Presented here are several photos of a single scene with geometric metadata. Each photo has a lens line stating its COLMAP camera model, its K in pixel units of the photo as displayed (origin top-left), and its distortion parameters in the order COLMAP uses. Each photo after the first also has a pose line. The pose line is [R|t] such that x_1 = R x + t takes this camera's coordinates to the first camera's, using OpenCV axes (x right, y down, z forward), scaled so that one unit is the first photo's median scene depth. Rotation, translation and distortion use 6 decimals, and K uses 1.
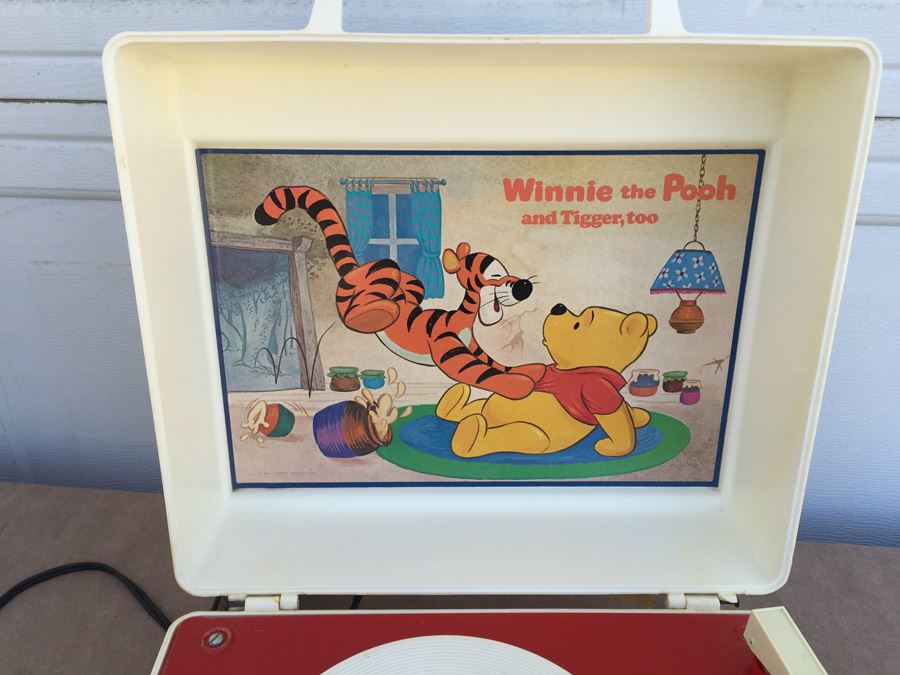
lens RADIAL K [[776.8, 0, 450.0], [0, 776.8, 337.5], [0, 0, 1]] dist [0.082208, -0.132134]
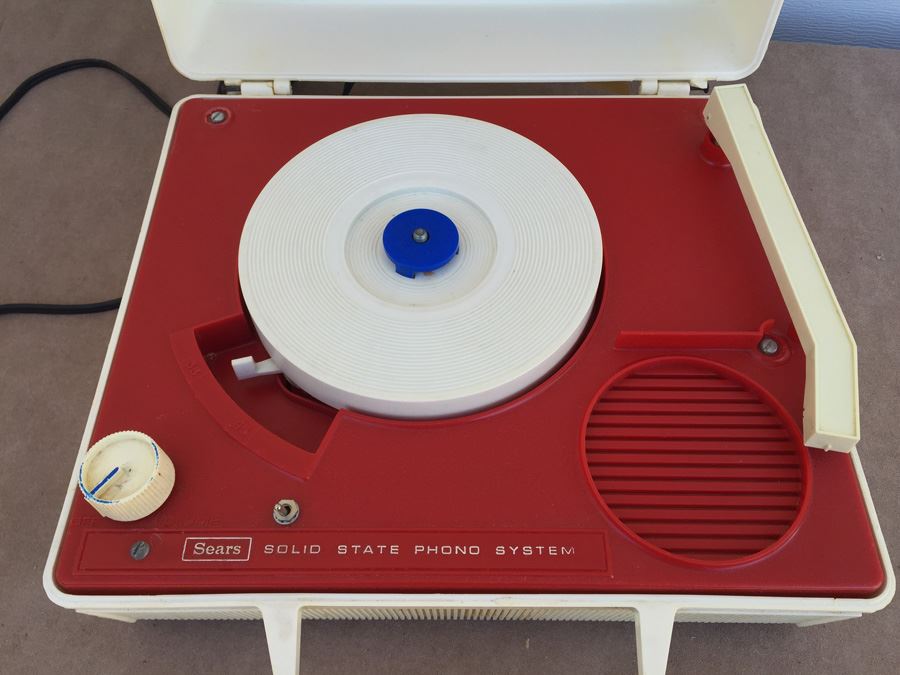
lens RADIAL K [[776.8, 0, 450.0], [0, 776.8, 337.5], [0, 0, 1]] dist [0.082208, -0.132134]
pose [[0.999743, 0.013258, -0.018363, 0.043141], [-0.001477, 0.847198, 0.531276, 0.058303], [0.022600, -0.531113, 0.847000, -0.067223]]
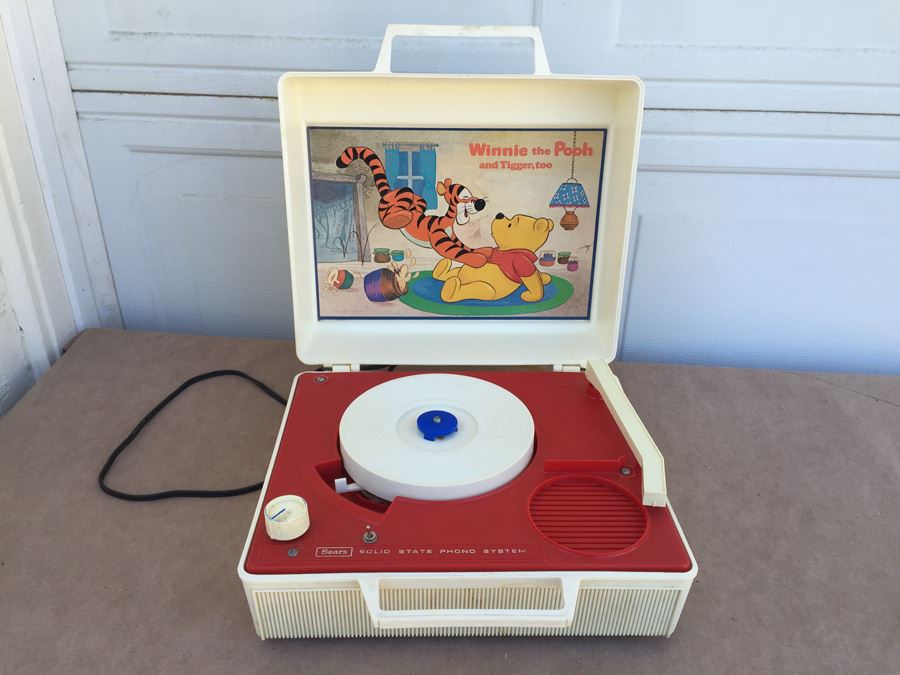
lens RADIAL K [[777.9, 0, 443.7], [0, 777.9, 345.1], [0, 0, 1]] dist [0.079433, -0.145528]
pose [[0.999971, 0.004625, 0.005972, -0.002055], [-0.004897, 0.998909, 0.046451, 0.184816], [-0.005750, -0.046479, 0.998903, -0.858263]]
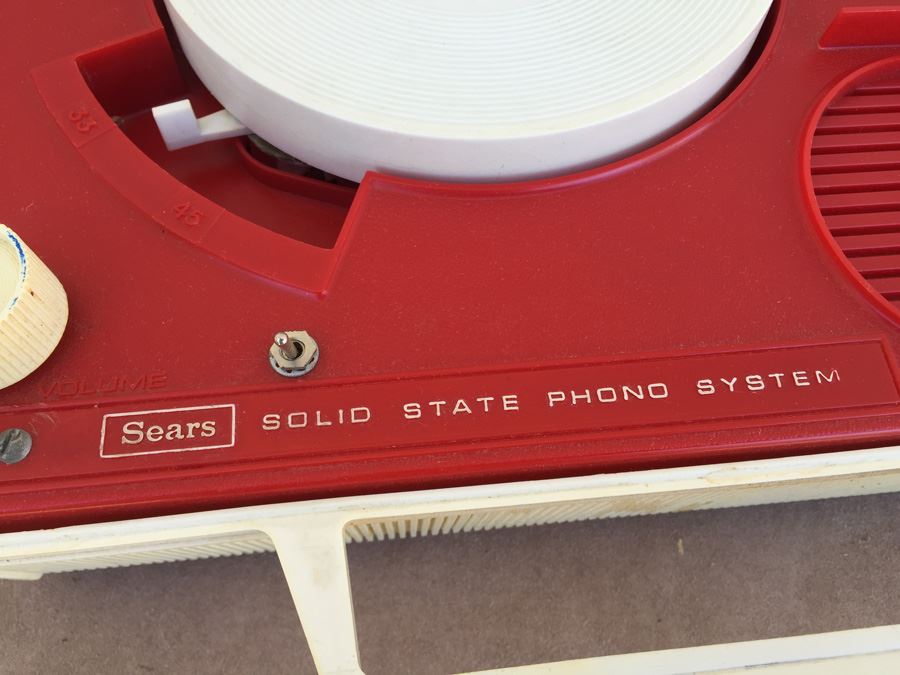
lens RADIAL K [[777.9, 0, 443.7], [0, 777.9, 345.1], [0, 0, 1]] dist [0.079433, -0.145528]
pose [[0.995942, -0.067002, 0.060094, -0.067866], [0.014942, 0.781509, 0.623715, 0.336120], [-0.088754, -0.620286, 0.779339, 0.152817]]
